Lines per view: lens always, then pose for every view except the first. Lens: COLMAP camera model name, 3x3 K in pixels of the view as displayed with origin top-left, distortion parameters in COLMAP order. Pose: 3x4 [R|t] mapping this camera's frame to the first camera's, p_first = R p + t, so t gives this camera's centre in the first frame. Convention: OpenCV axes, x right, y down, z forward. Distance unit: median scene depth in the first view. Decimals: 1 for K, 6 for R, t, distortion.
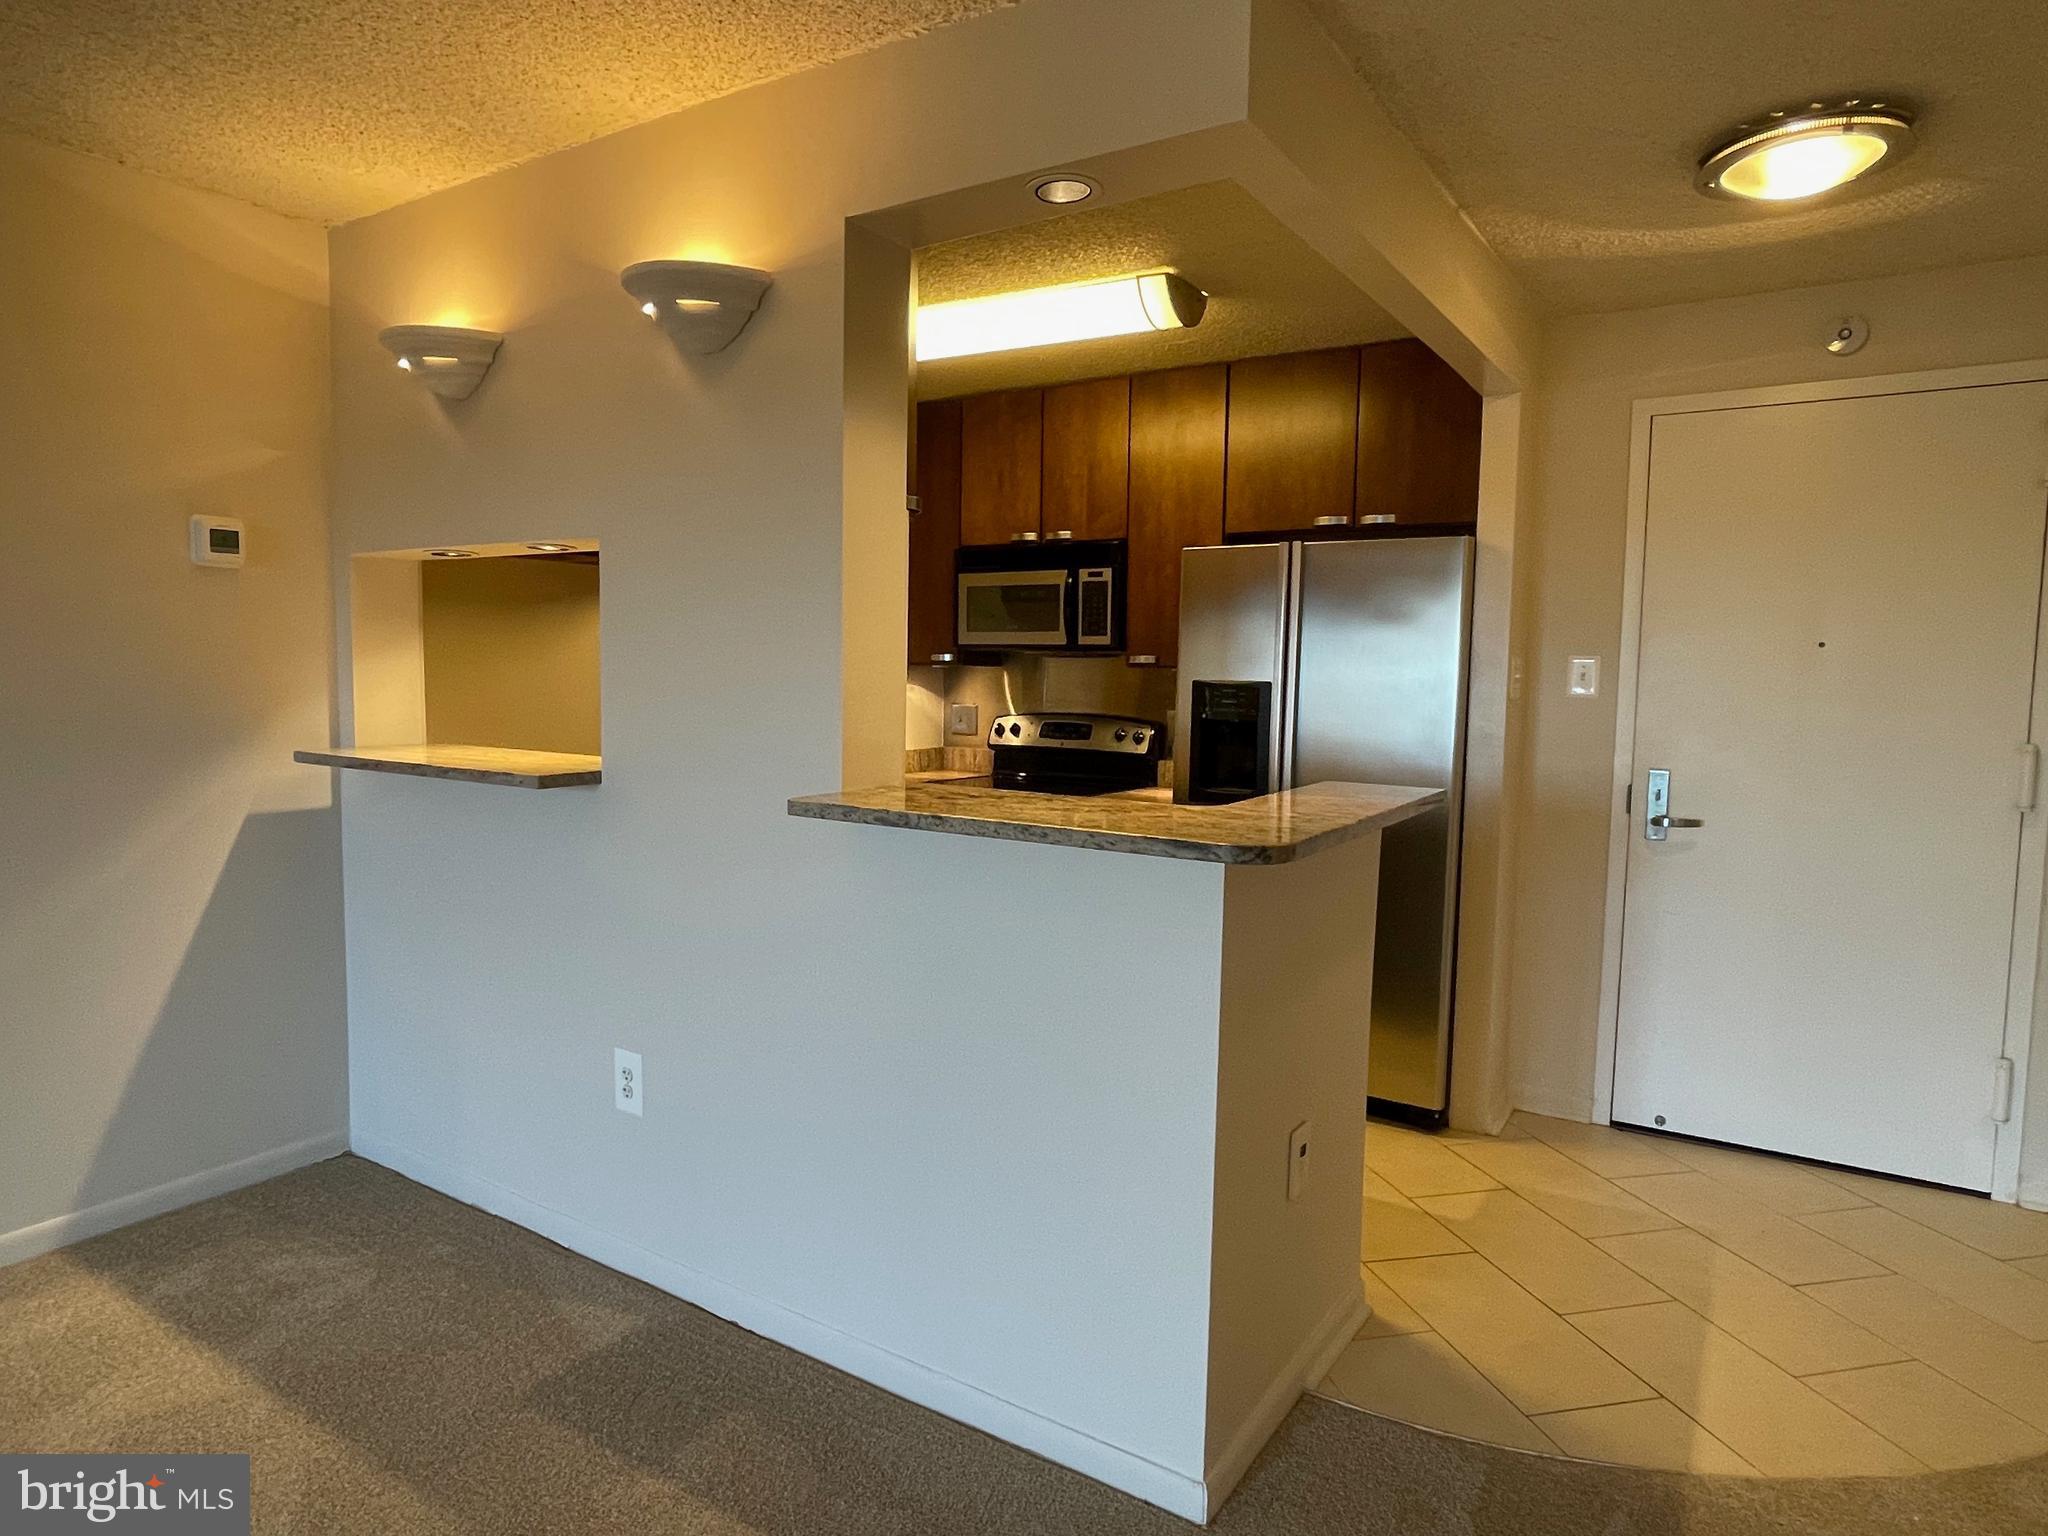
lens RADIAL K [[1211.6, 0, 1021.2], [0, 1211.6, 764.7], [0, 0, 1]] dist [0.005957, 0.001119]
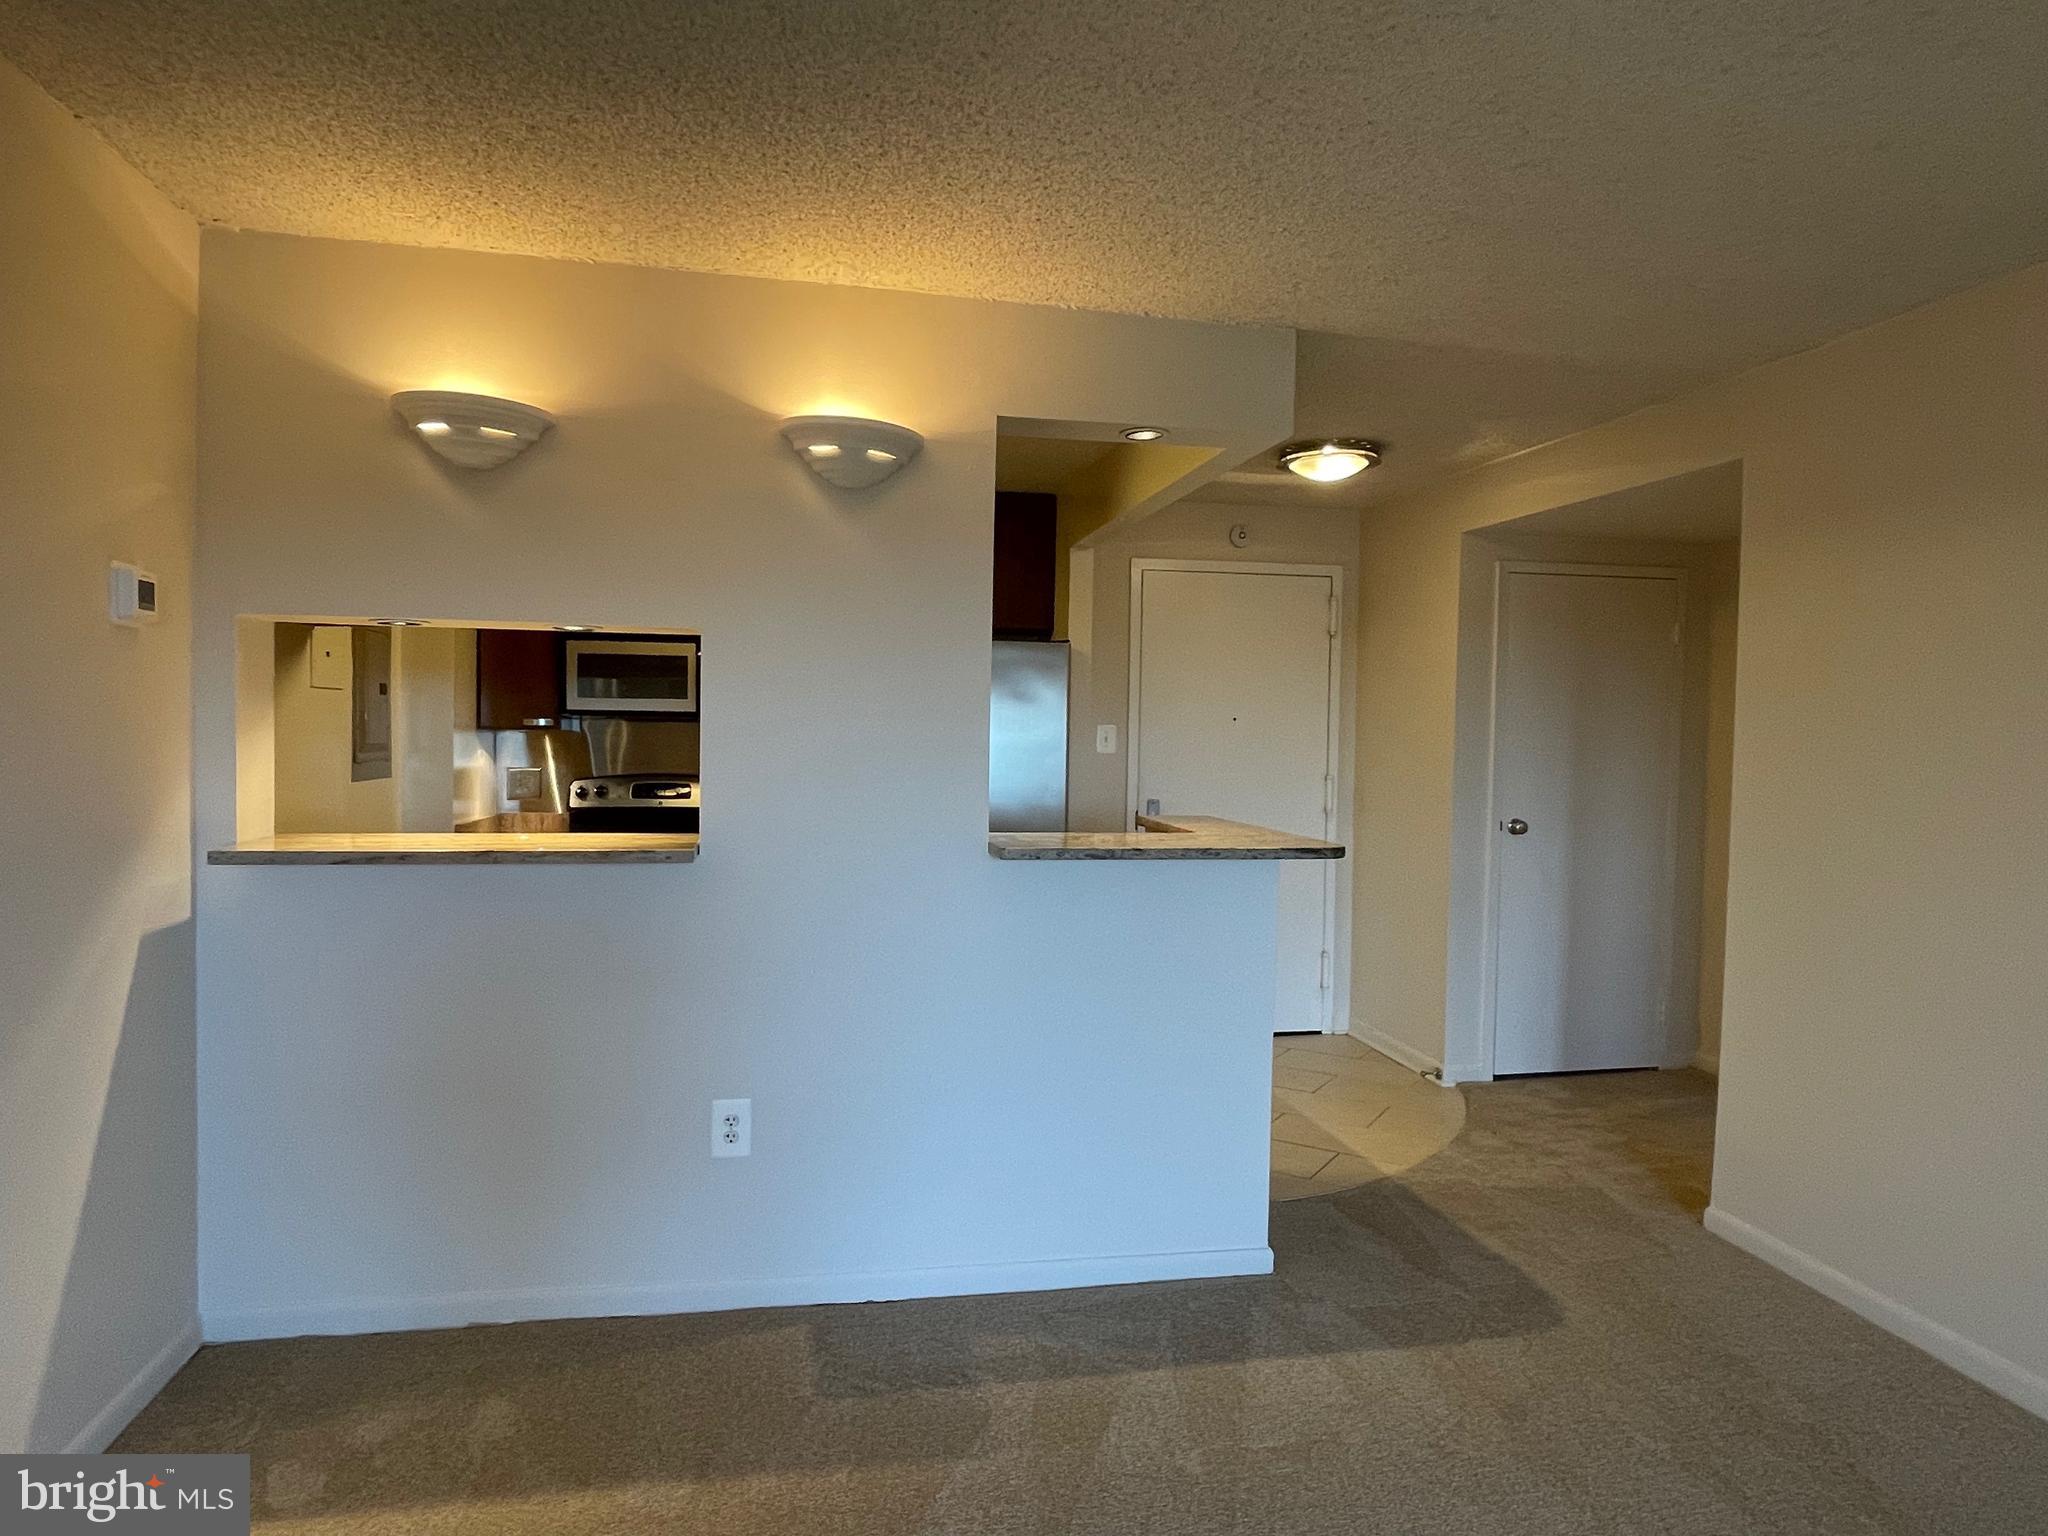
lens RADIAL K [[1211.6, 0, 1011.6], [0, 1211.6, 762.9], [0, 0, 1]] dist [0.005957, 0.001119]
pose [[0.718929, -0.023035, 0.694702, -0.616742], [0.050161, 0.998564, -0.018800, -0.021729], [-0.693271, 0.048363, 0.719052, 0.021618]]
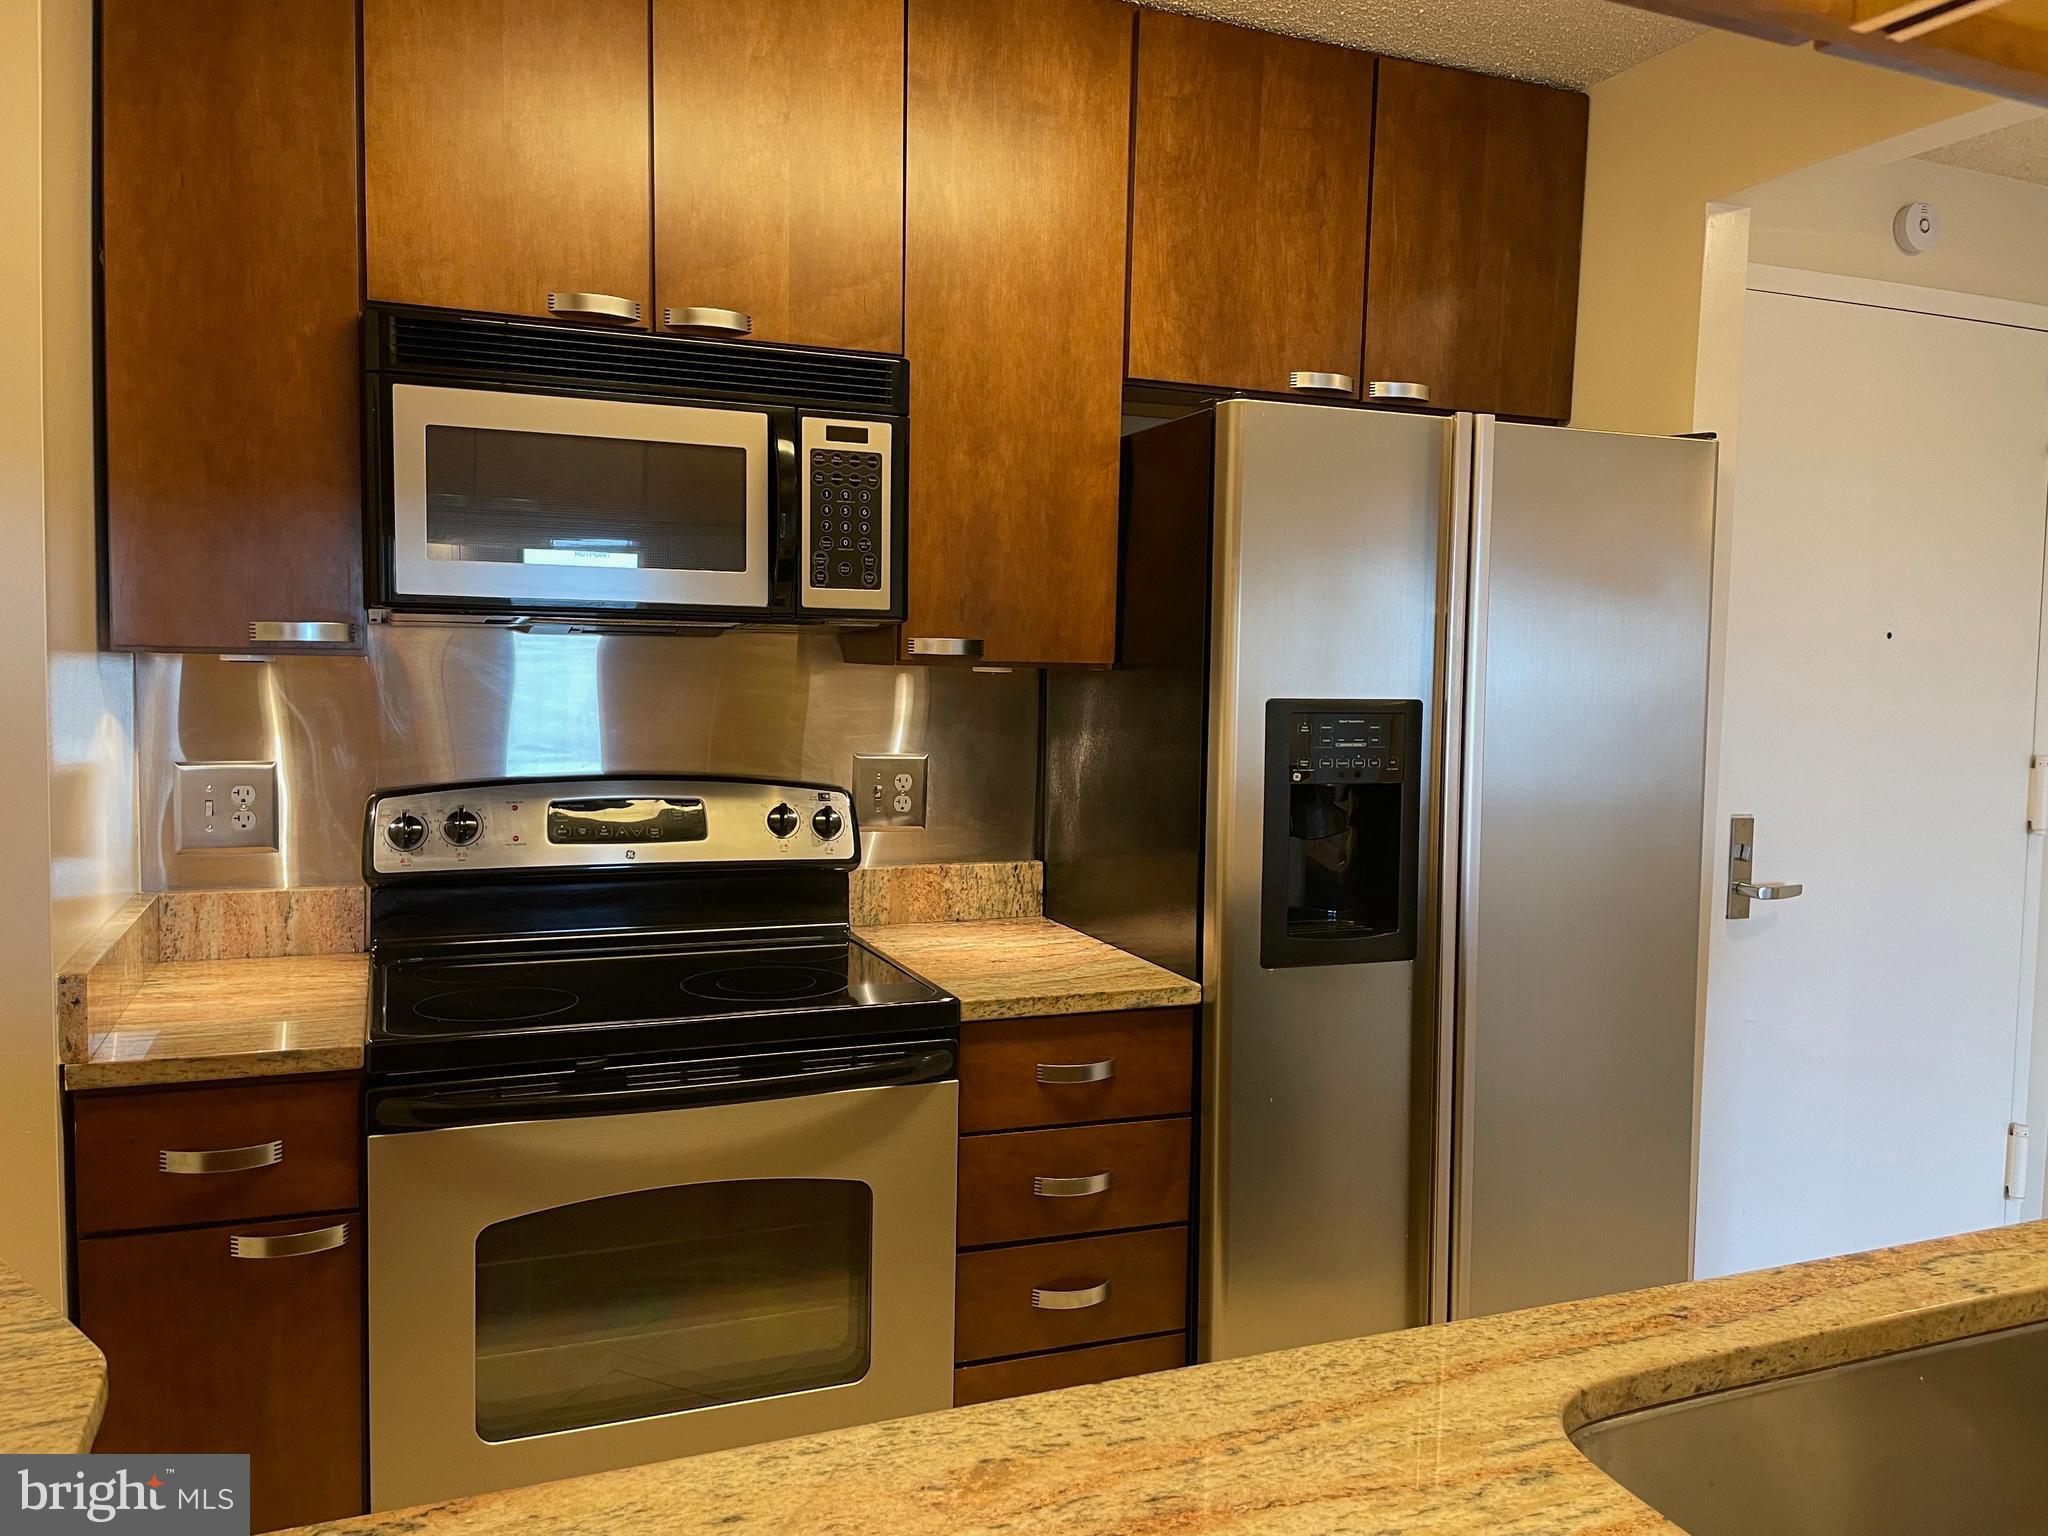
lens RADIAL K [[1563.2, 0, 1029.4], [0, 1563.2, 782.5], [0, 0, 1]] dist [0.075565, 0.000173]
pose [[0.556439, -0.074542, 0.827538, -0.404325], [0.055860, 0.997070, 0.052253, -0.076548], [-0.829008, 0.017151, 0.558973, 0.771380]]
